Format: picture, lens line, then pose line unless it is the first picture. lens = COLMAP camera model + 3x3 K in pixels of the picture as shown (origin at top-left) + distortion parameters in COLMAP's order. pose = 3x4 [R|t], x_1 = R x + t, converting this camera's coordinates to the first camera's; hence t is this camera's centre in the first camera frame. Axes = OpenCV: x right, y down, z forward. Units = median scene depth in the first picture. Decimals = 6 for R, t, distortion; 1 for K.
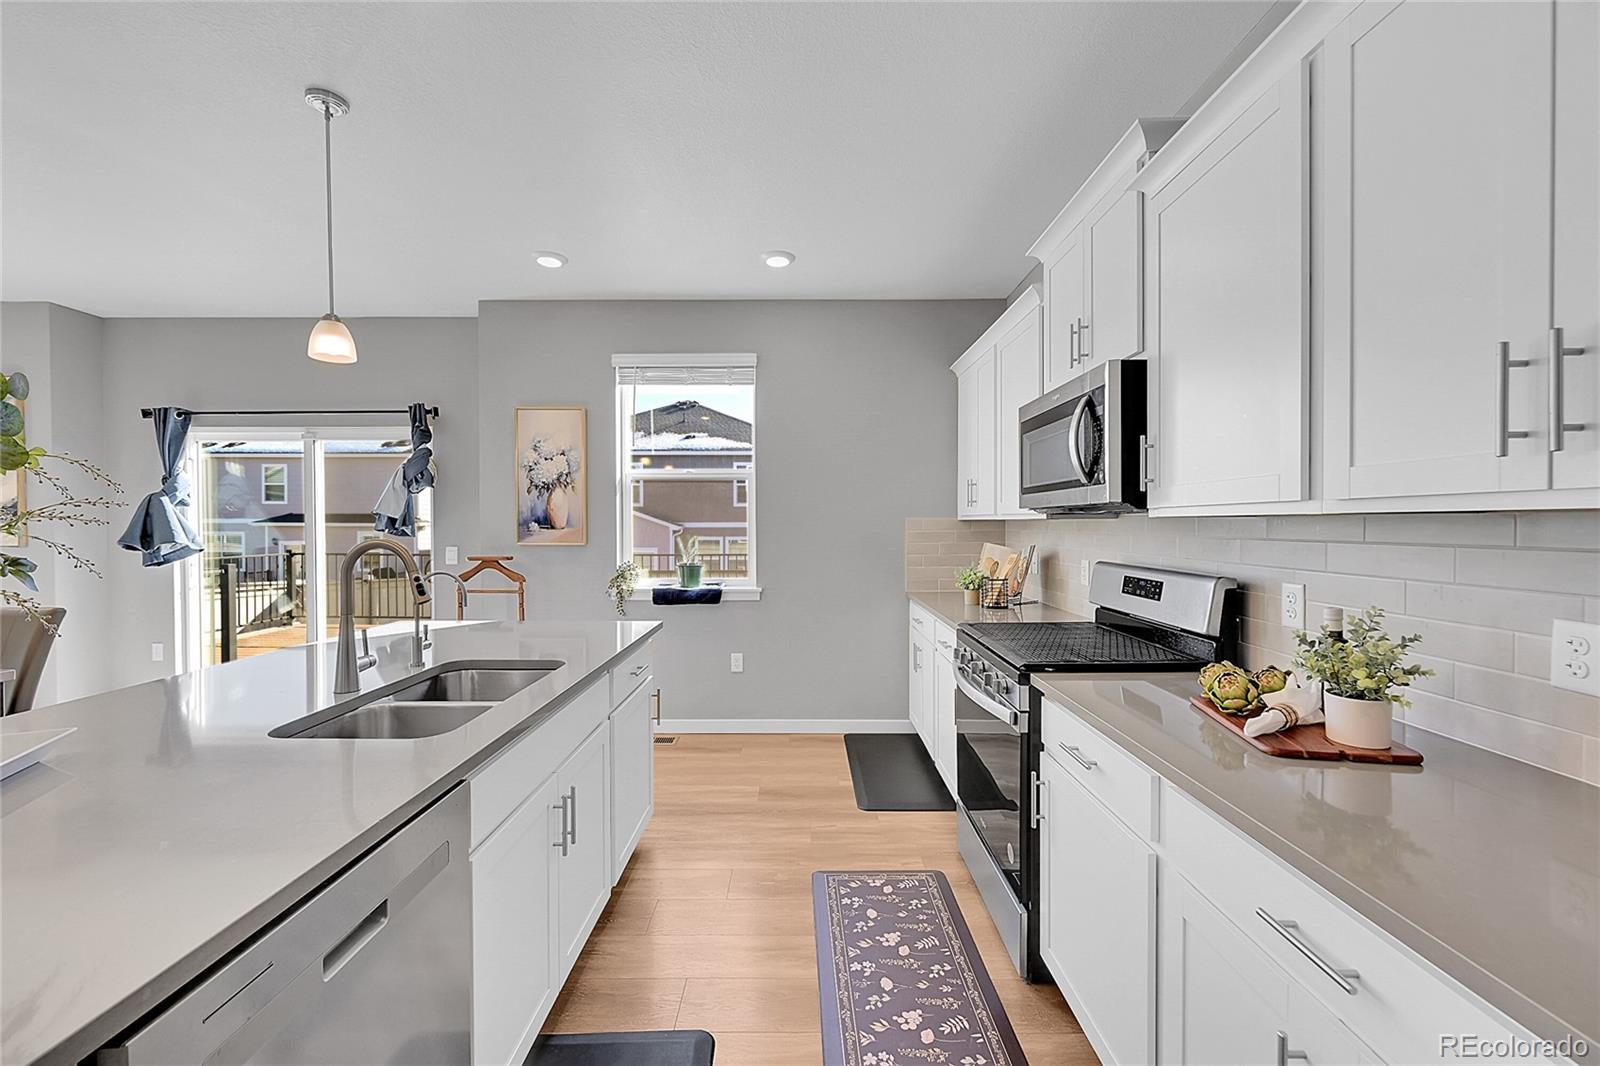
lens RADIAL K [[631.4, 0, 800.0], [0, 631.4, 533.0], [0, 0, 1]] dist [-0.001035, -0.000149]
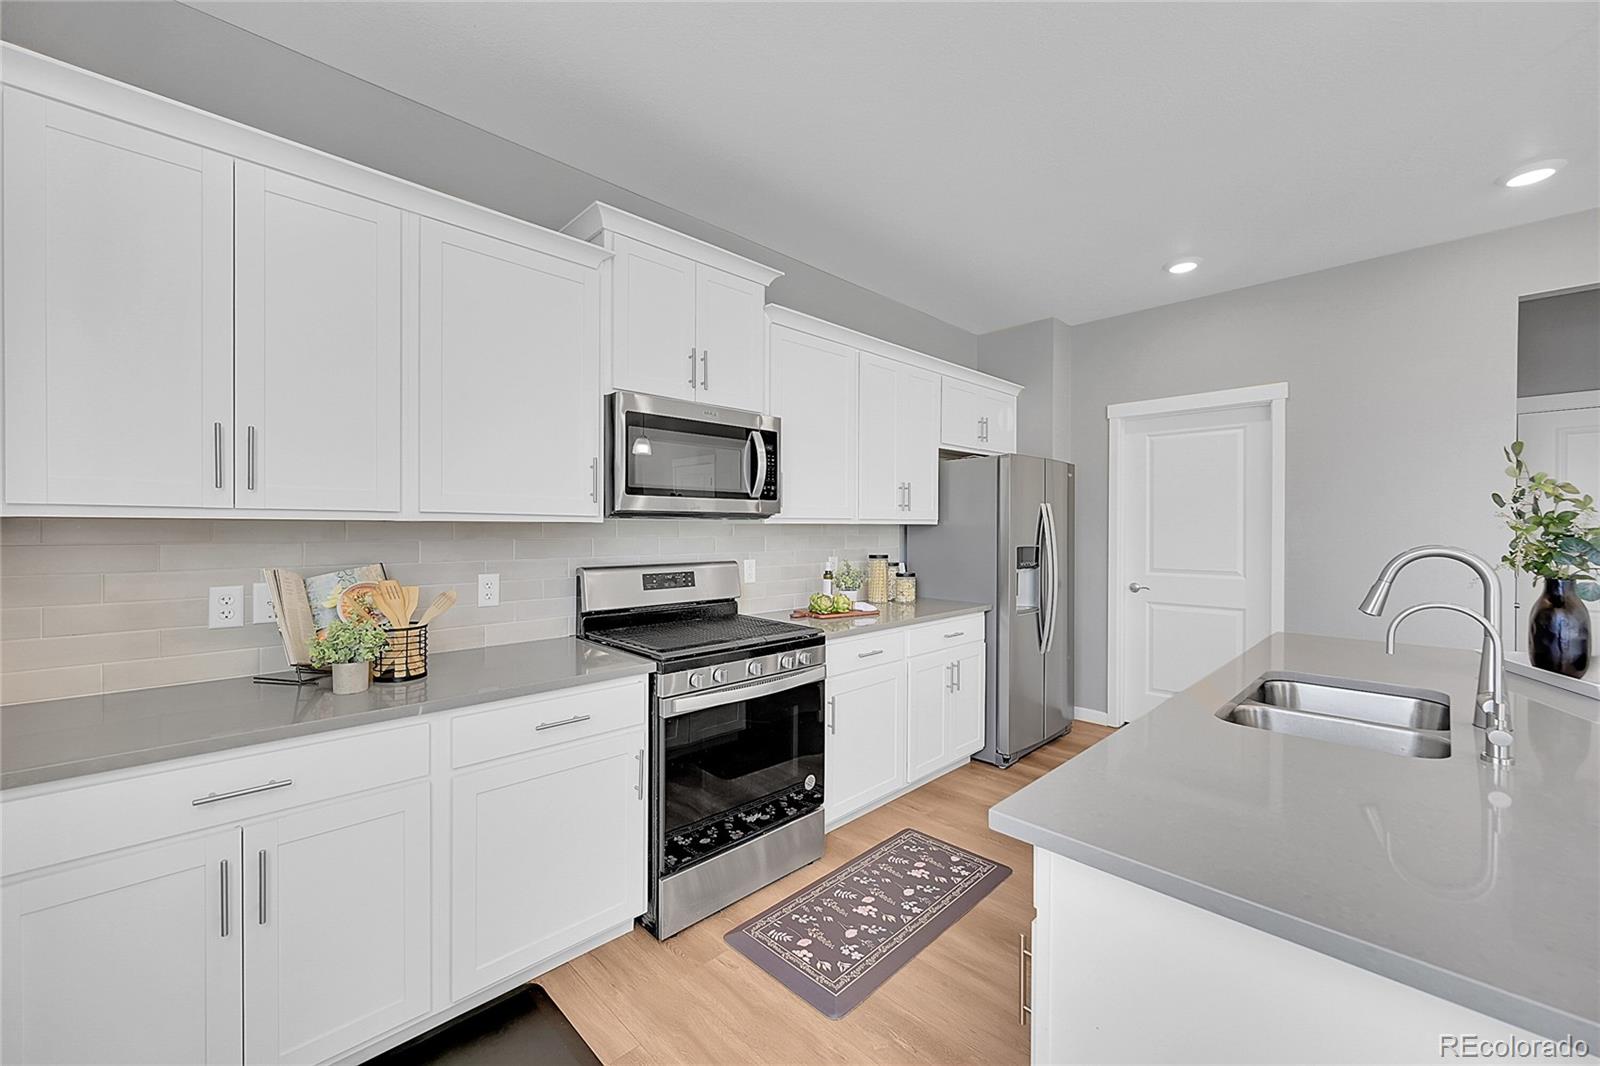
lens RADIAL K [[631.4, 0, 800.0], [0, 631.4, 533.0], [0, 0, 1]] dist [-0.001035, -0.000149]
pose [[-0.705093, -0.003954, 0.709103, -0.275054], [0.010405, 0.999819, 0.015921, -0.011279], [-0.709038, 0.018604, -0.704925, 0.929460]]
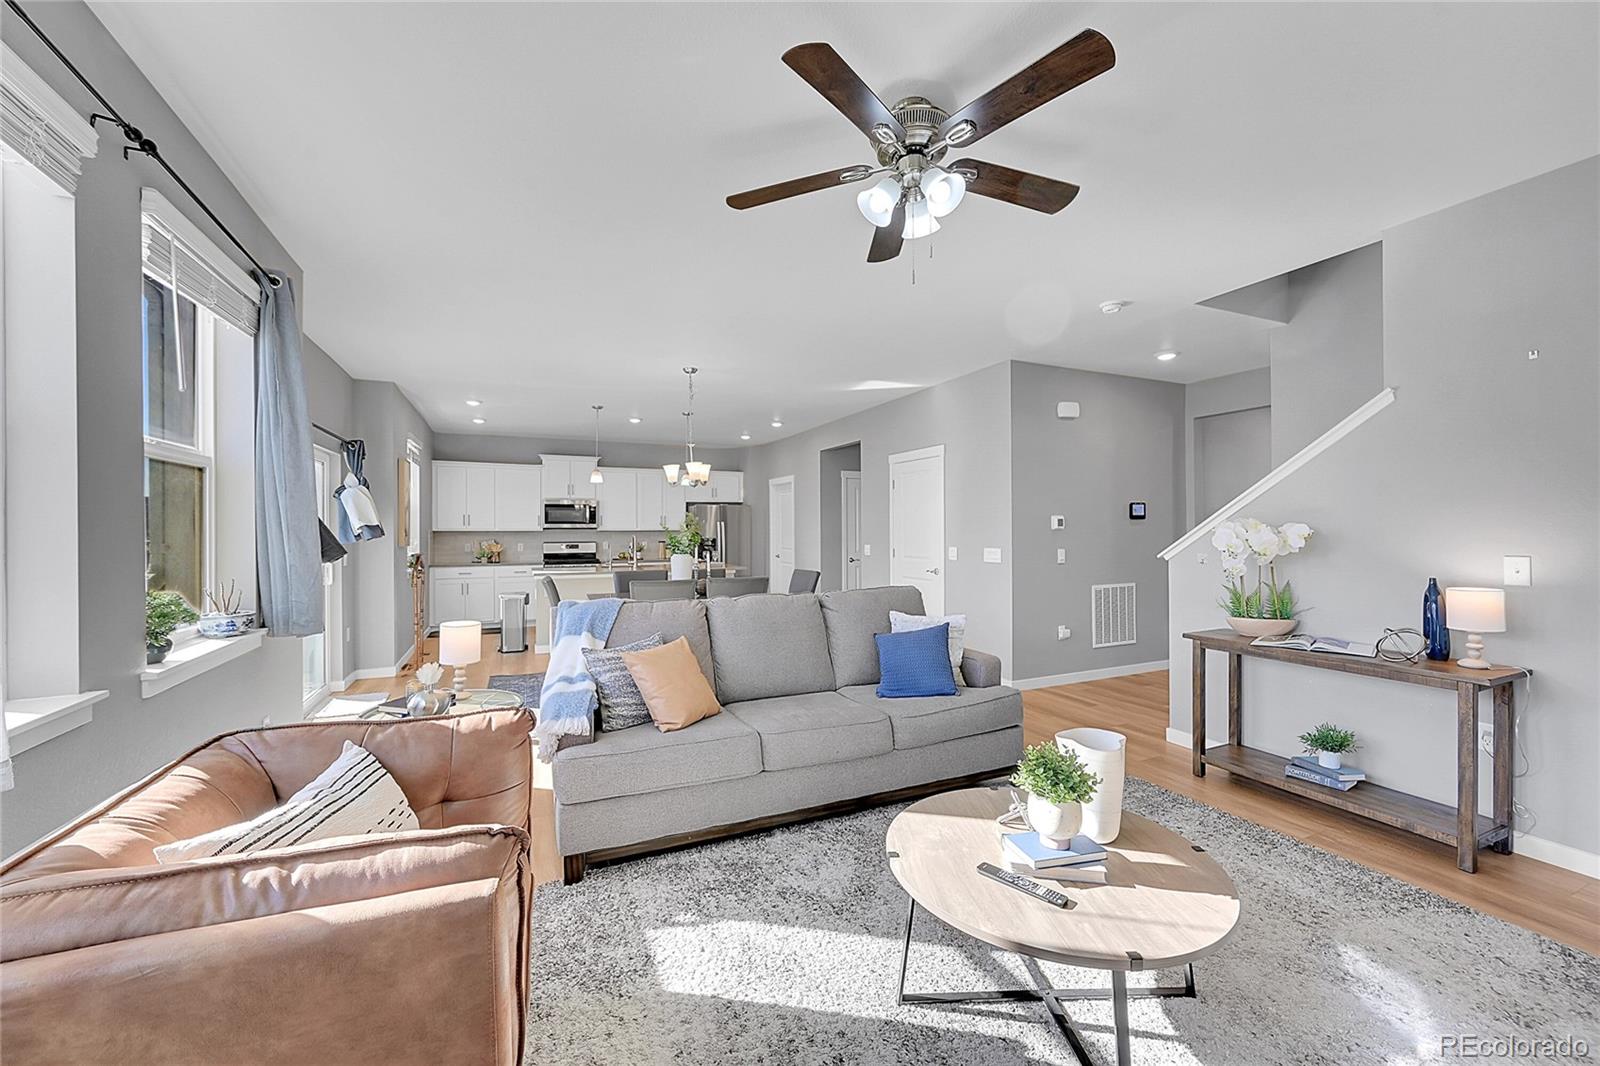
lens RADIAL K [[631.4, 0, 800.0], [0, 631.4, 533.0], [0, 0, 1]] dist [-0.001035, -0.000149]
pose [[-0.403670, 0.002041, 0.914902, -2.275078], [0.017391, 0.999834, 0.005443, -0.001594], [-0.914739, 0.018109, -0.403638, 0.726541]]
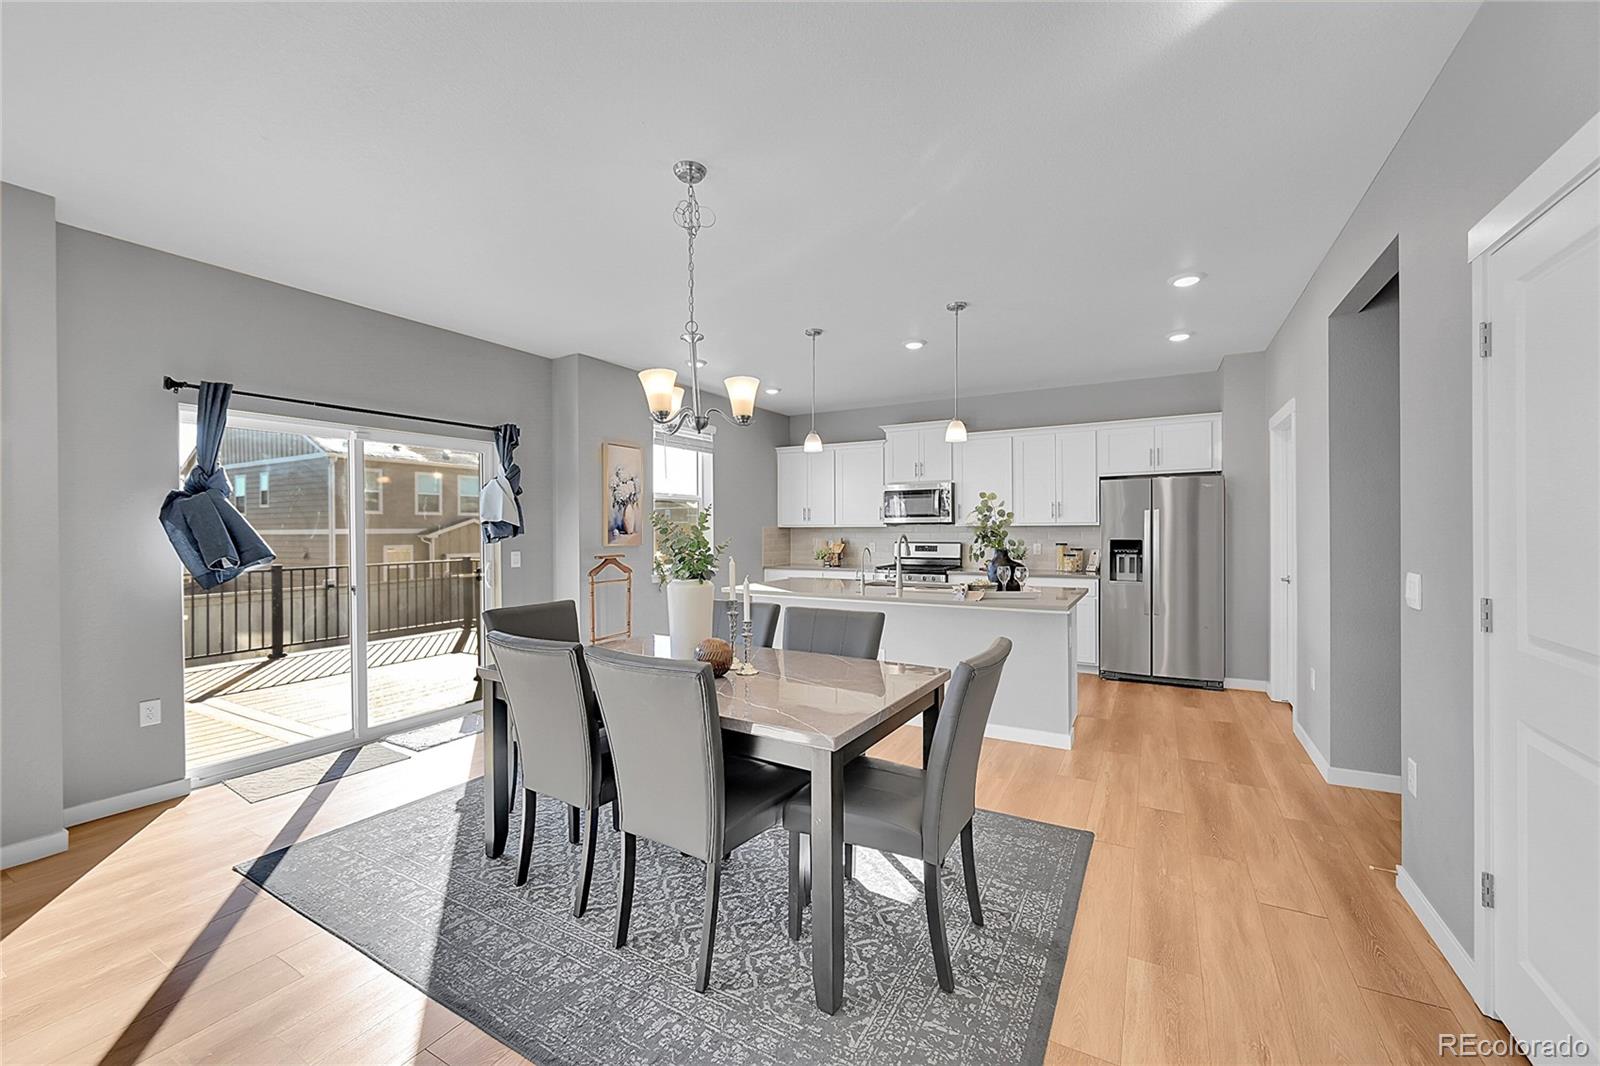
lens RADIAL K [[631.4, 0, 800.0], [0, 631.4, 533.0], [0, 0, 1]] dist [-0.001035, -0.000149]
pose [[0.489425, -0.008880, 0.872000, -1.401767], [0.019089, 0.999818, -0.000533, -0.000673], [-0.871836, 0.016907, 0.489505, 0.002550]]
